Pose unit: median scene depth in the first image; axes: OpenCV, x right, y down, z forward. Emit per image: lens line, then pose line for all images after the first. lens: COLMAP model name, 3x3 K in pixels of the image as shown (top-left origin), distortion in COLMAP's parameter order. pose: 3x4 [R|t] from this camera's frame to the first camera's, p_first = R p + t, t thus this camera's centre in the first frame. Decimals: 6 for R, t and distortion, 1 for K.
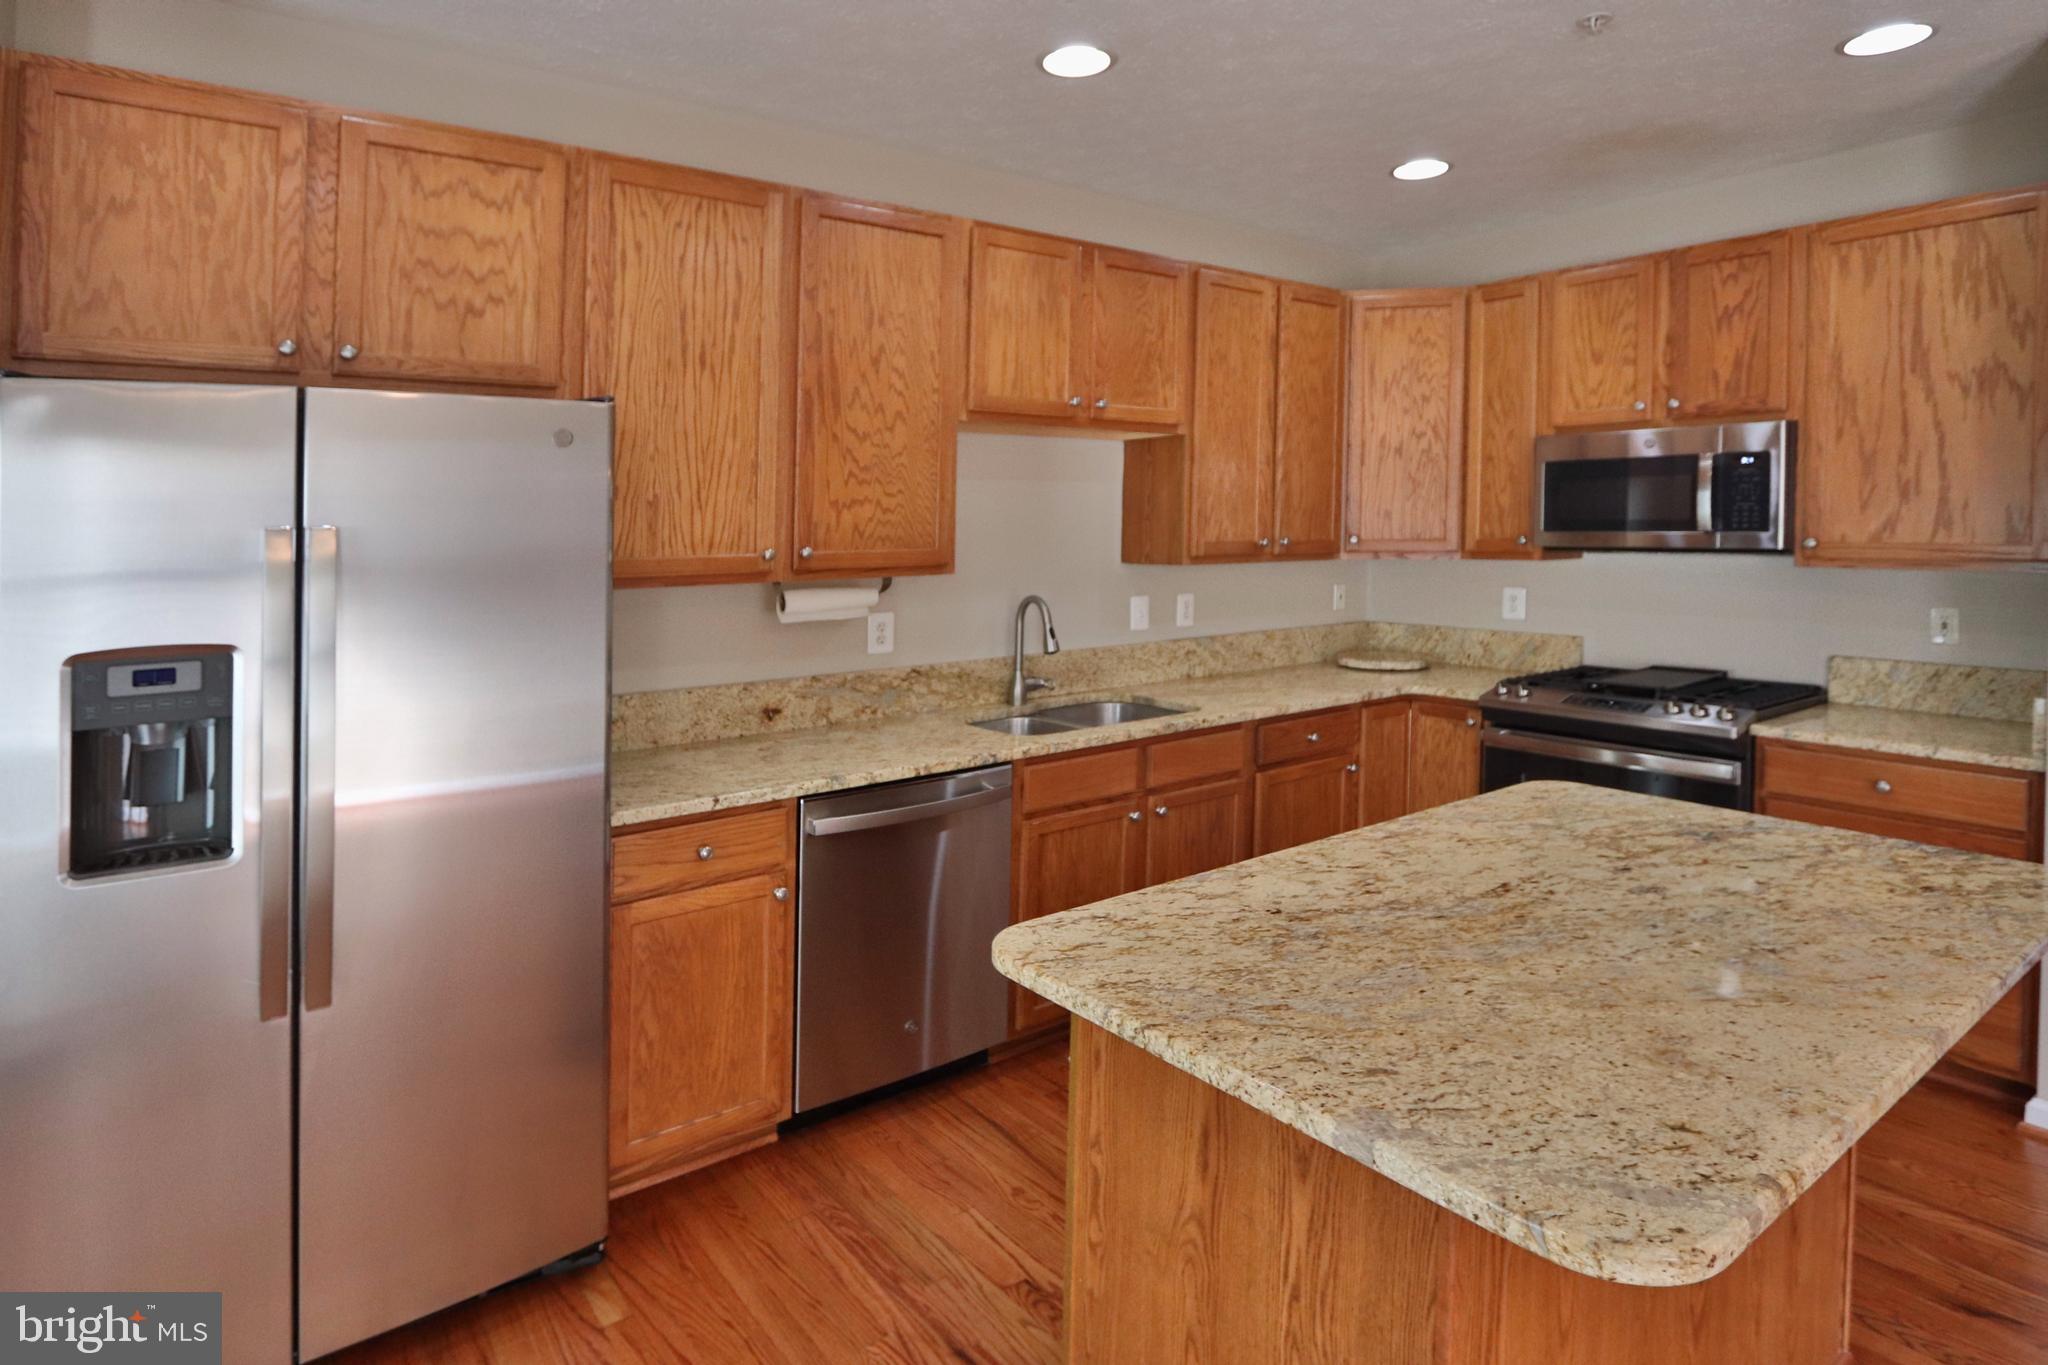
lens RADIAL K [[1124.5, 0, 1079.1], [0, 1124.5, 514.7], [0, 0, 1]] dist [-0.016820, 0.000803]
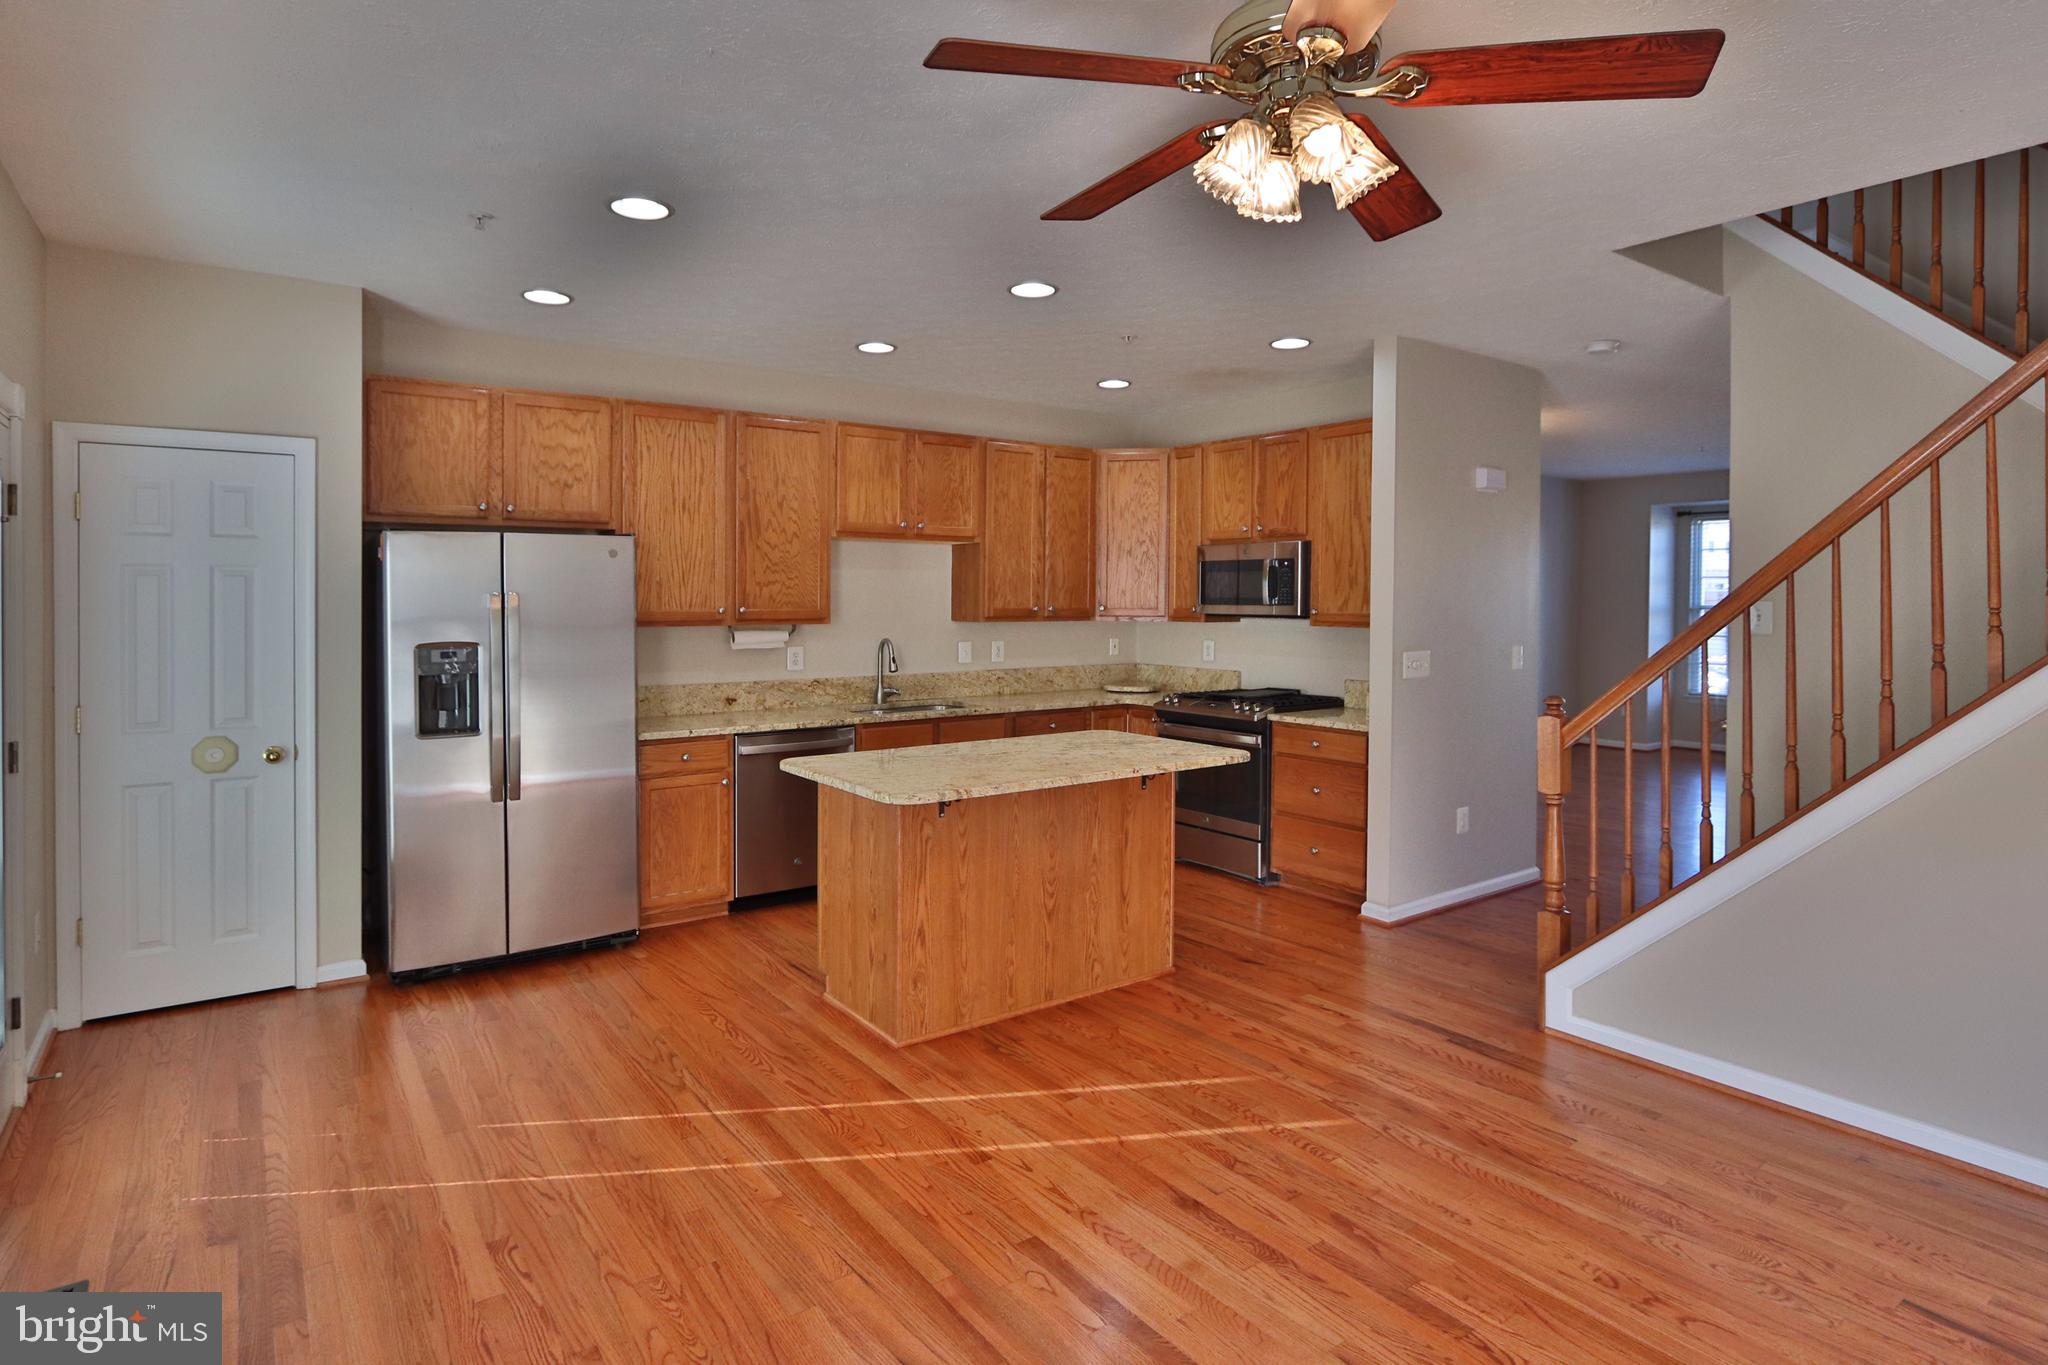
lens RADIAL K [[1039.2, 0, 1017.4], [0, 1039.2, 680.7], [0, 0, 1]] dist [-0.025745, -0.000484]
pose [[0.997768, 0.016873, -0.064616, 0.294450], [-0.011141, 0.996052, 0.088067, -0.004970], [0.065847, -0.087151, 0.994017, -0.620878]]
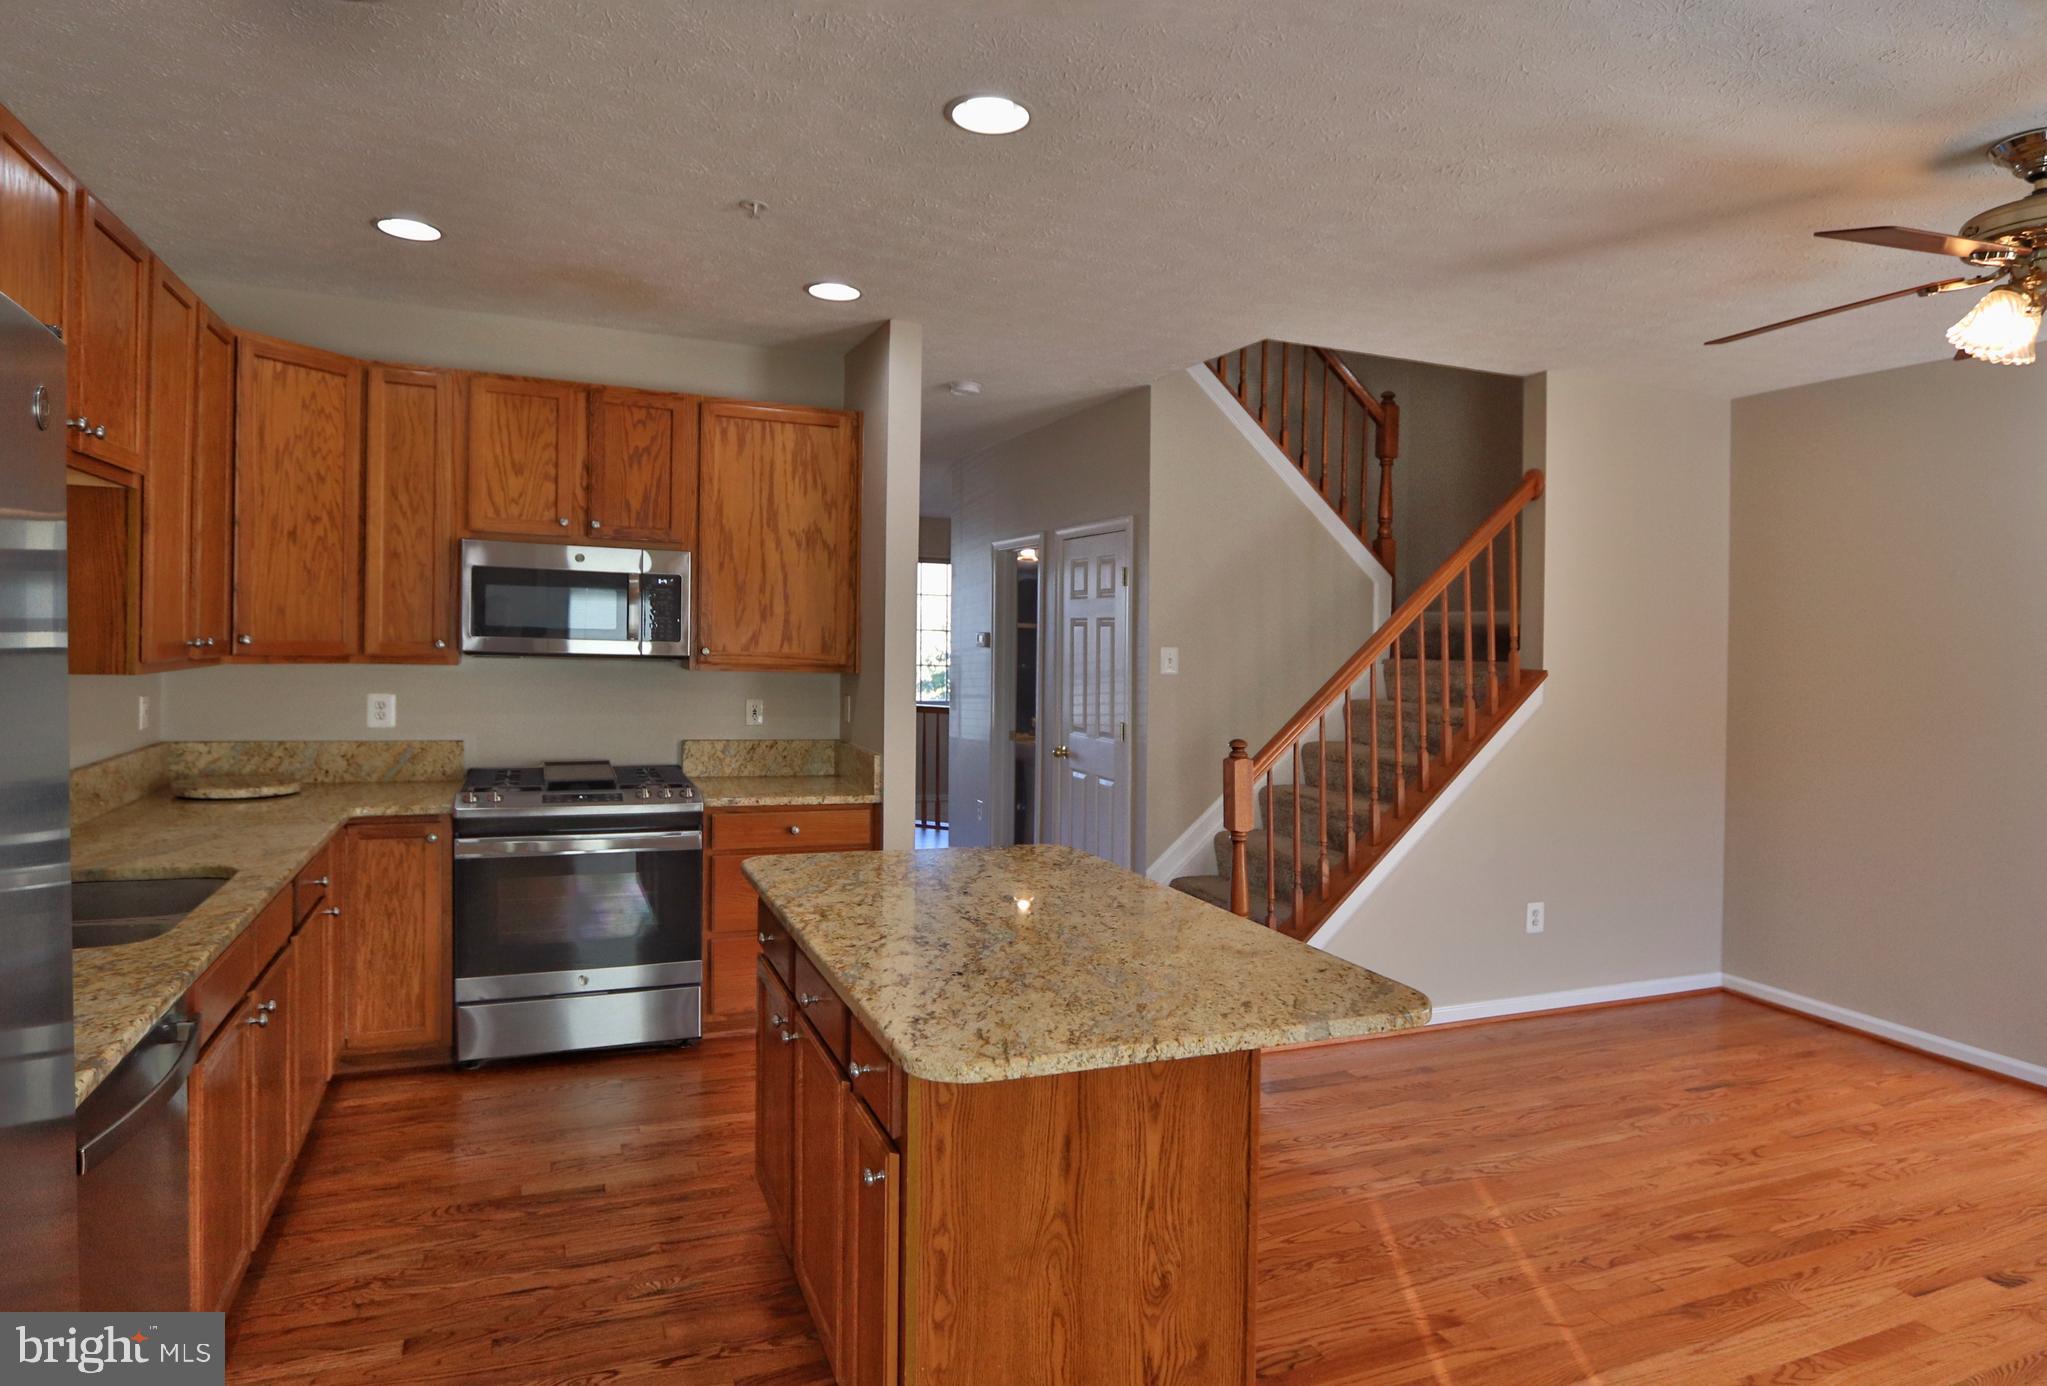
lens RADIAL K [[1160.7, 0, 966.8], [0, 1160.7, 642.6], [0, 0, 1]] dist [-0.002608, -0.000056]
pose [[0.299149, 0.012034, 0.954131, -0.509107], [-0.041926, 0.999121, 0.000544, 0.002415], [-0.953285, -0.040166, 0.299390, 0.328565]]
